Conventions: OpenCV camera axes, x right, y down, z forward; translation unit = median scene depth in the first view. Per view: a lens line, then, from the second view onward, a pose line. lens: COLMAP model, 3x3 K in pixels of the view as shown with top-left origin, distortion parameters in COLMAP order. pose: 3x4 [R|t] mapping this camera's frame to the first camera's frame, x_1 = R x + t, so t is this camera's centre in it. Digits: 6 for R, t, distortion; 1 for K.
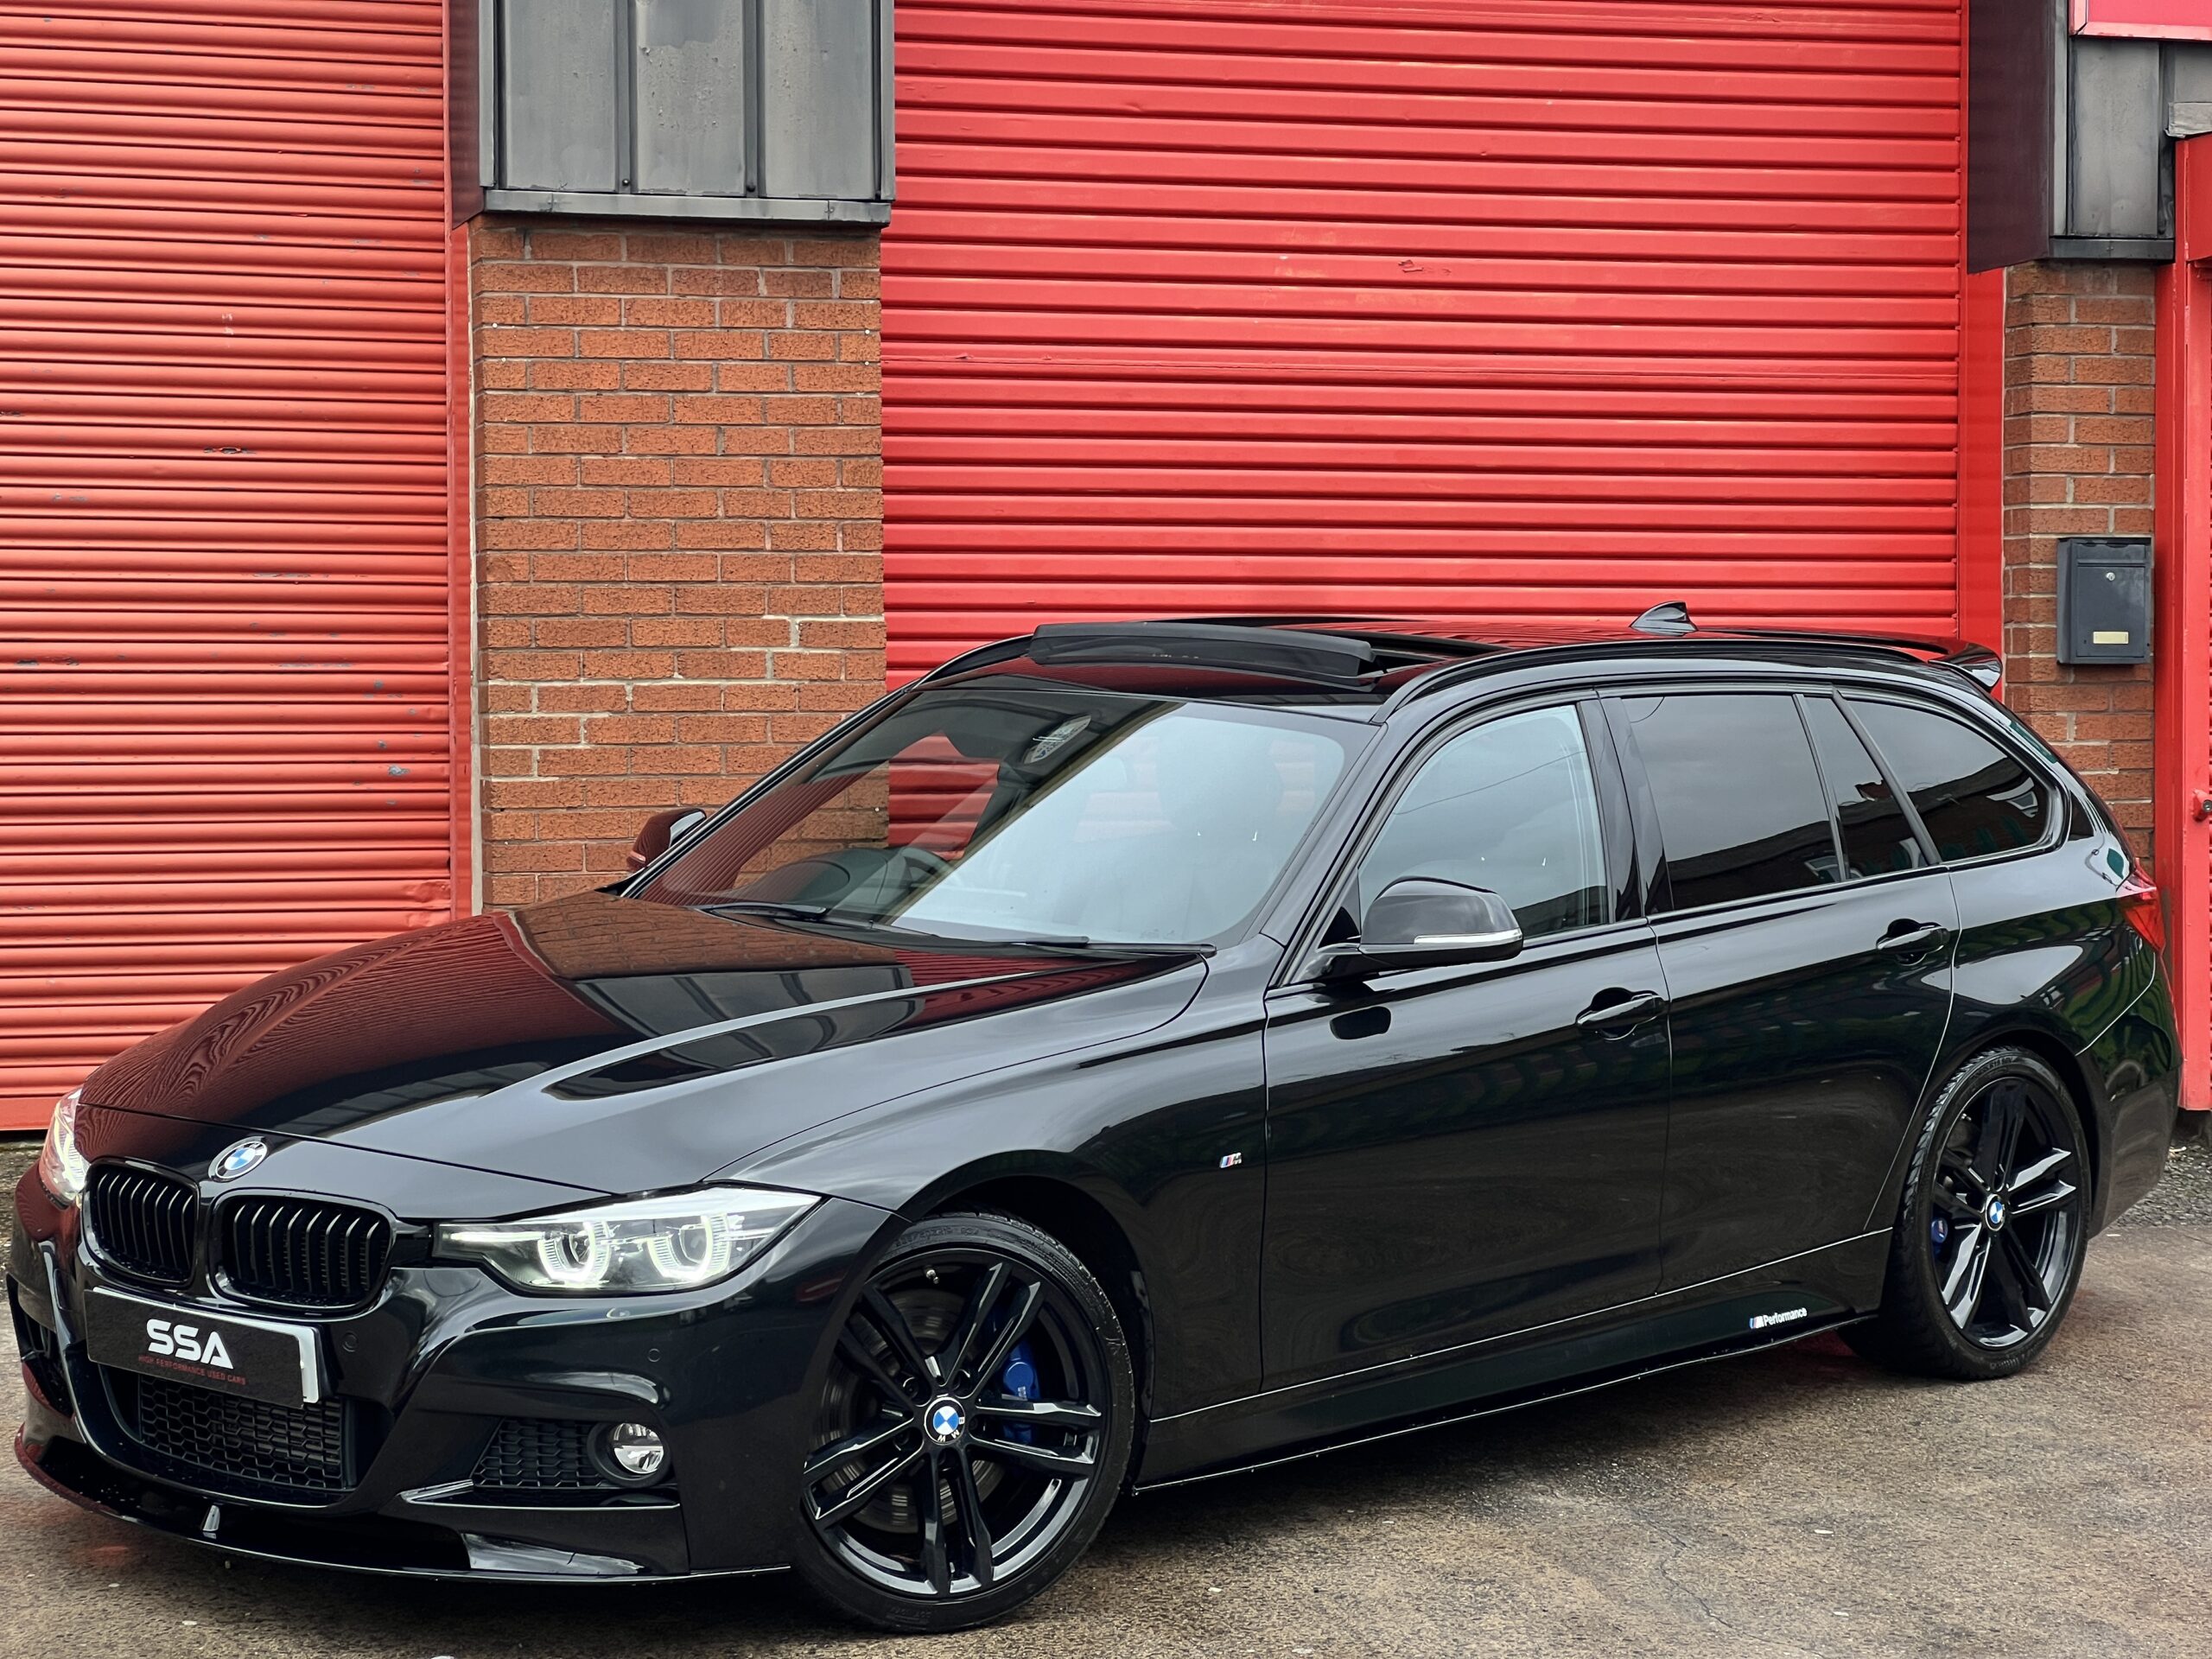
lens RADIAL K [[4925.9, 0, 1100.6], [0, 4925.9, 793.6], [0, 0, 1]] dist [-0.257195, 8.144394]
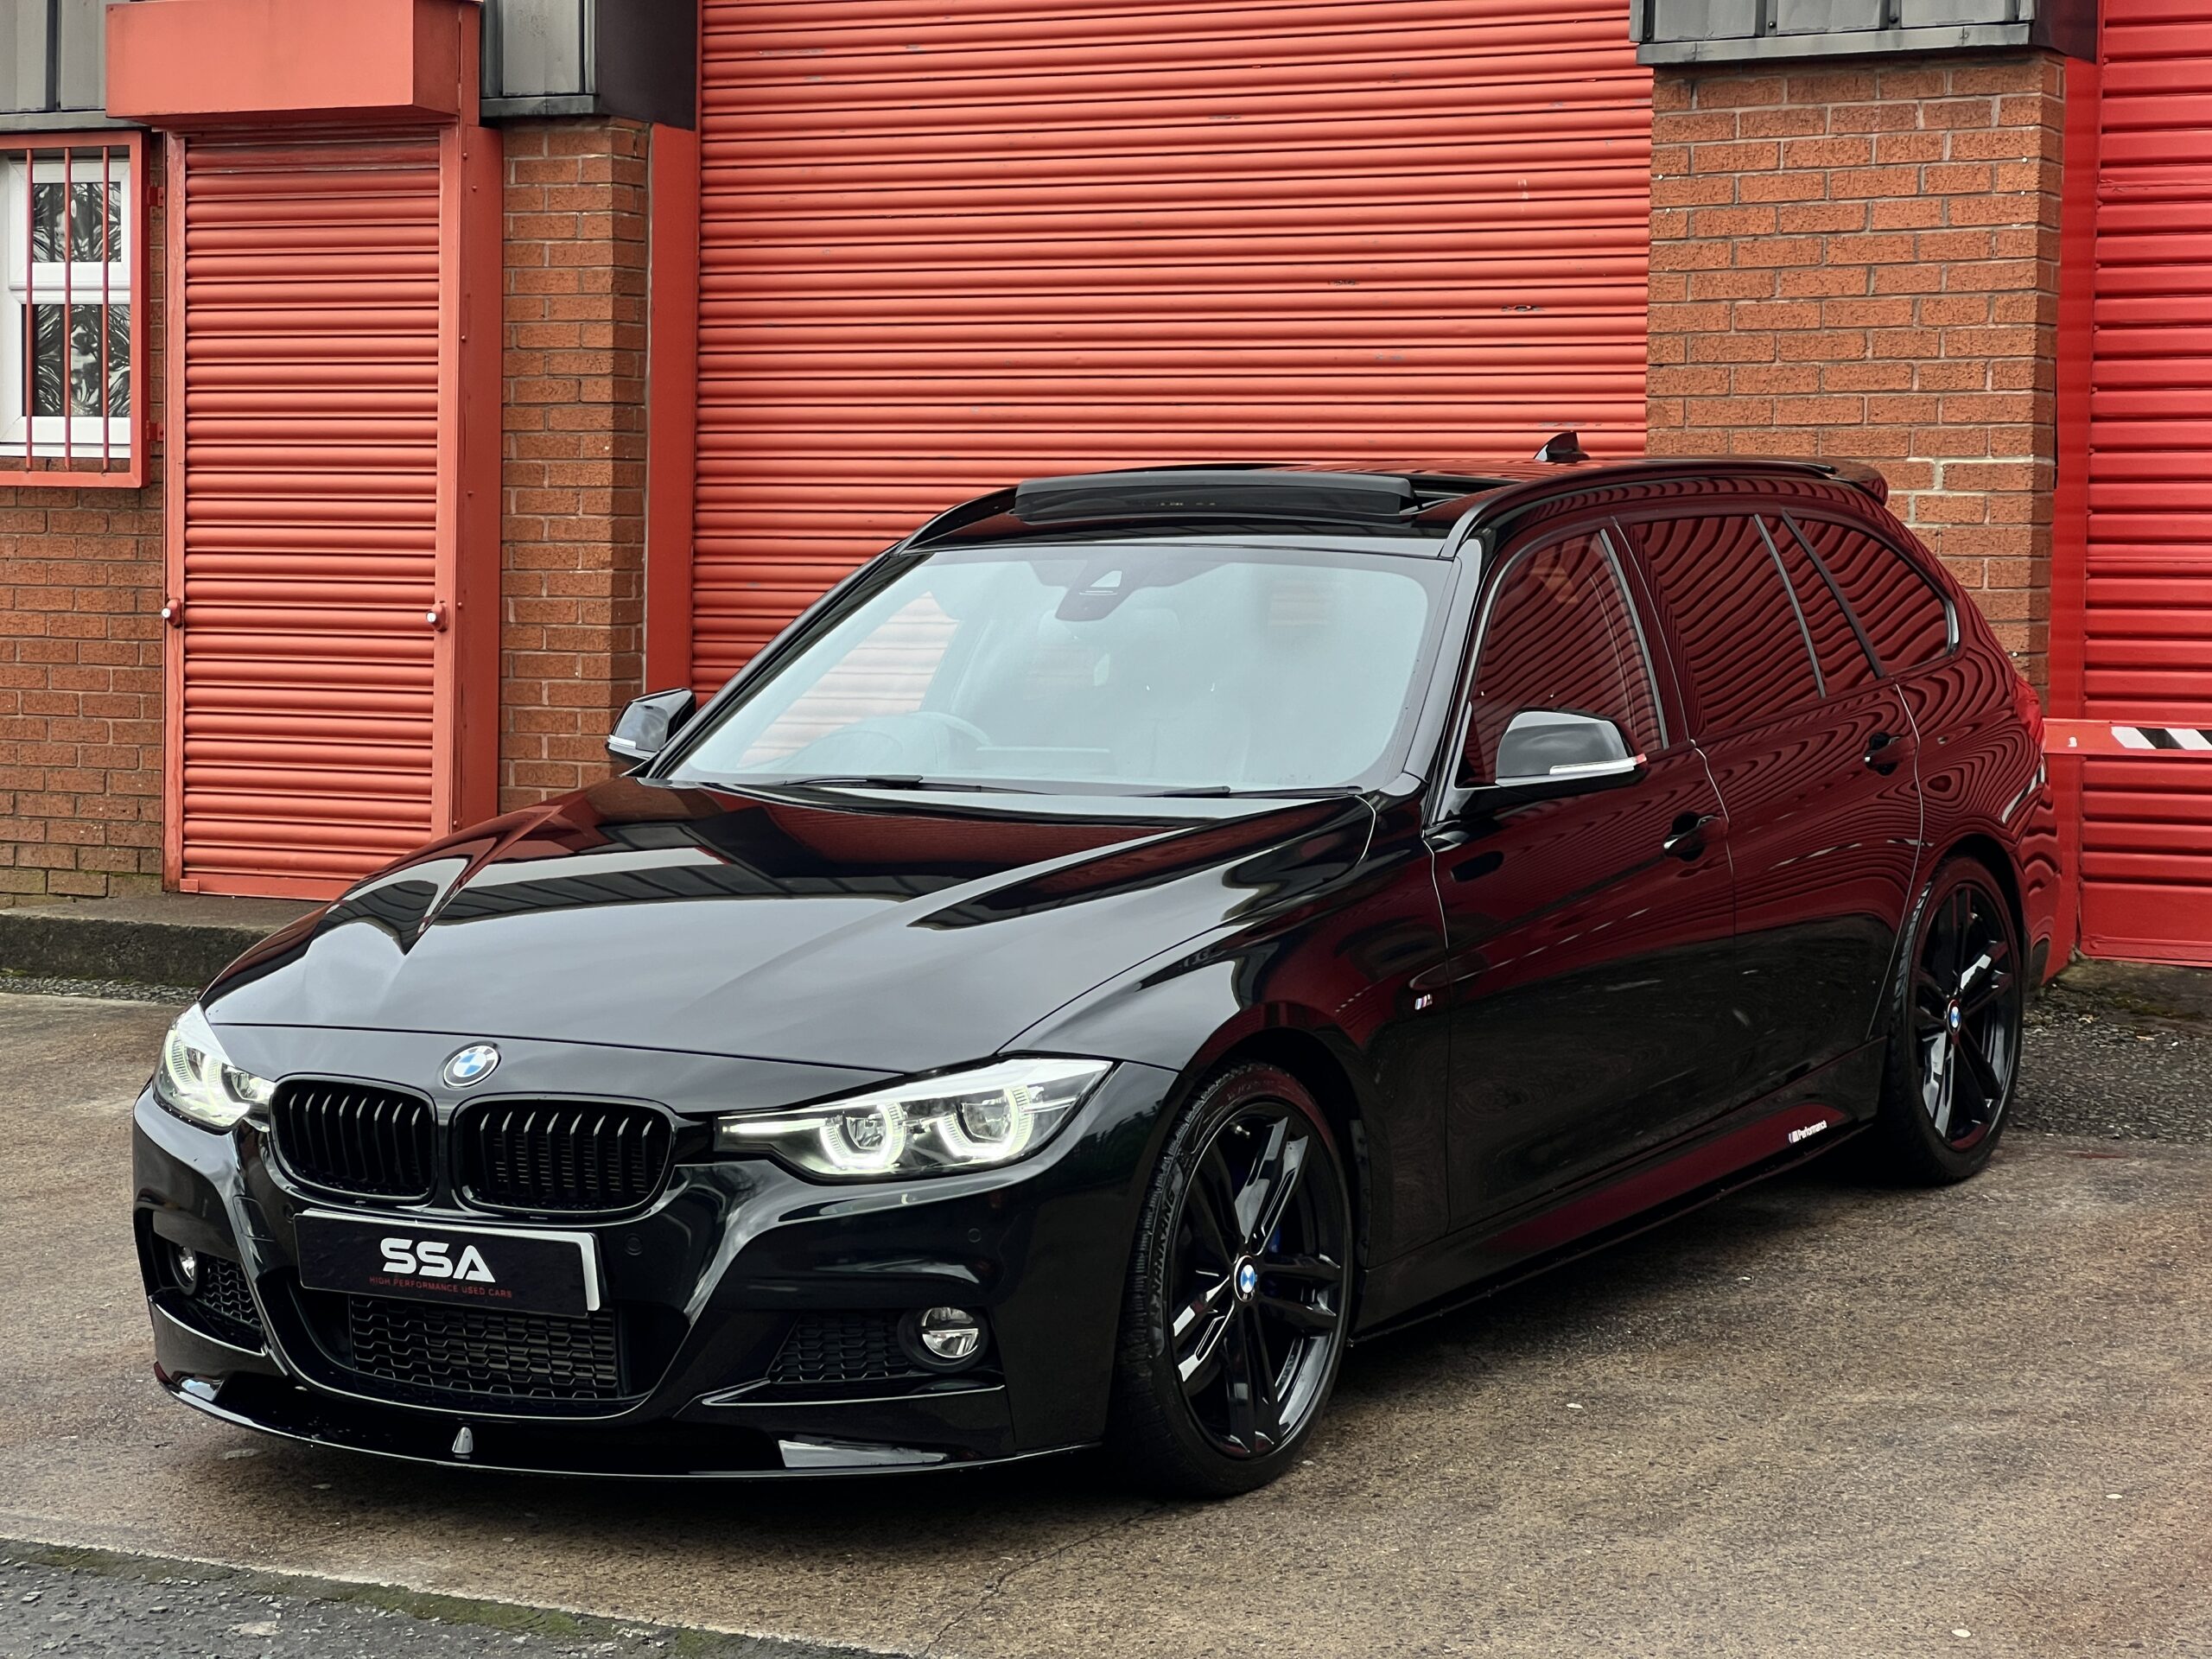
lens RADIAL K [[4830.6, 0, 1065.2], [0, 4830.6, 829.4], [0, 0, 1]] dist [0.389007, -1.622087]
pose [[0.692746, 0.048251, -0.719566, 0.523326], [-0.024625, 0.998760, 0.043265, 0.000035], [0.720761, -0.012252, 0.693075, 0.197145]]
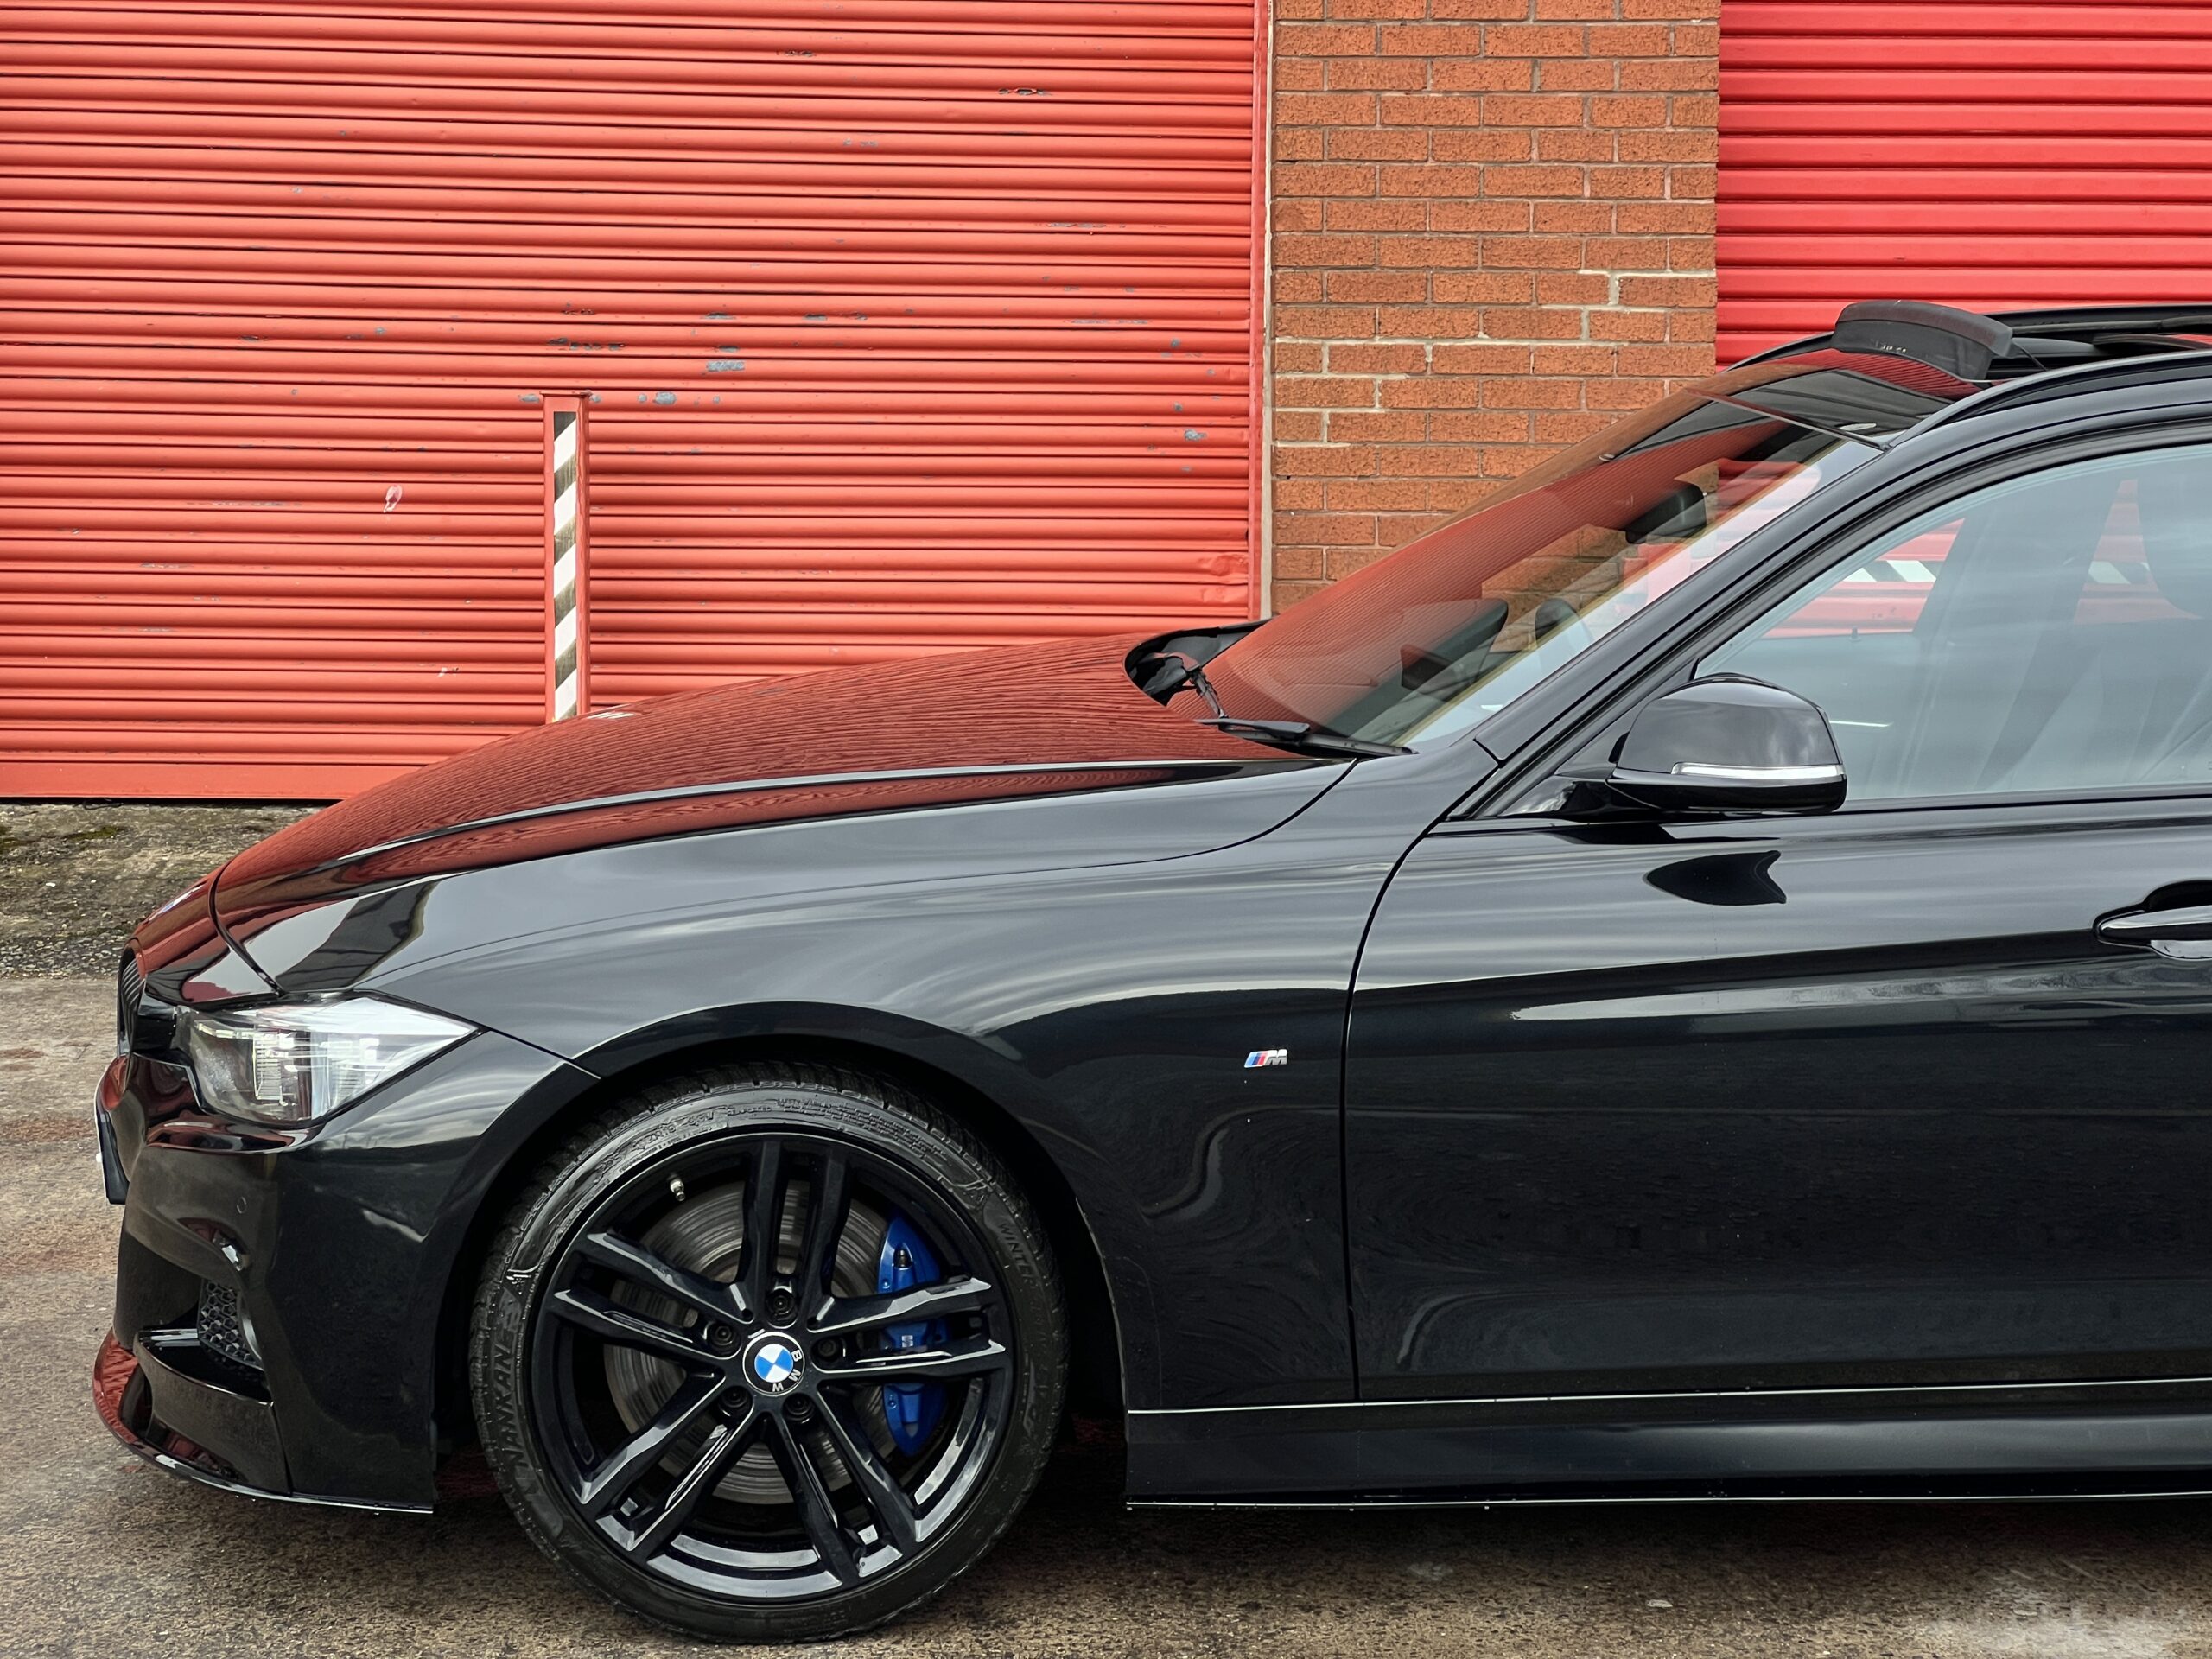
lens RADIAL K [[4895.7, 0, 1130.8], [0, 4895.7, 806.3], [0, 0, 1]] dist [-0.235734, 9.471985]
pose [[0.970219, 0.031621, -0.240156, 0.072012], [-0.016788, 0.997837, 0.063561, 0.006878], [0.241646, -0.057636, 0.968651, 0.093343]]
